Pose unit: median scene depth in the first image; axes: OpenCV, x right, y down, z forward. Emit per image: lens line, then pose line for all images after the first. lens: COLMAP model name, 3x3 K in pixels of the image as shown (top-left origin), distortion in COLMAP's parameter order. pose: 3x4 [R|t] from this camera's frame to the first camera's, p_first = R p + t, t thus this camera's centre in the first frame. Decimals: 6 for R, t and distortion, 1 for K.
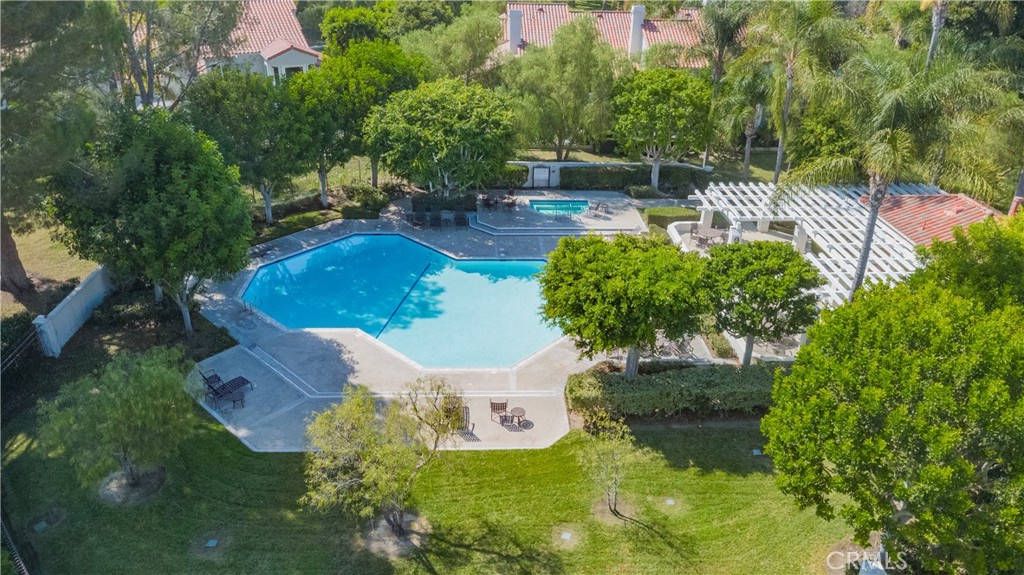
lens RADIAL K [[747.6, 0, 512.0], [0, 747.6, 287.5], [0, 0, 1]] dist [0.005404, 0.001586]
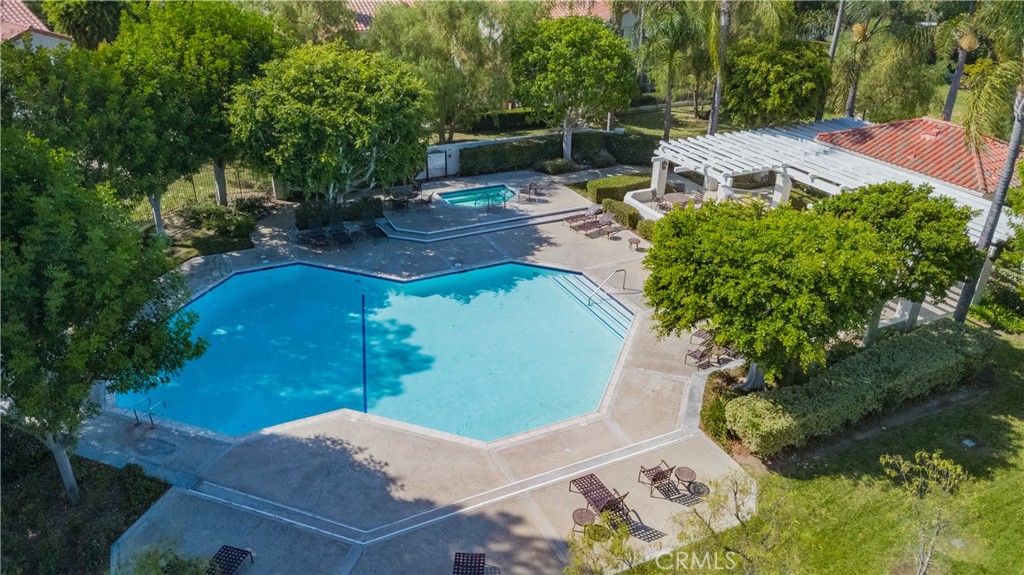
lens RADIAL K [[747.6, 0, 512.0], [0, 747.6, 287.5], [0, 0, 1]] dist [0.005404, 0.001586]
pose [[0.915234, -0.183404, 0.358760, -0.219049], [0.183659, 0.982412, 0.033694, -0.034062], [-0.358630, 0.035052, 0.932821, 0.256079]]
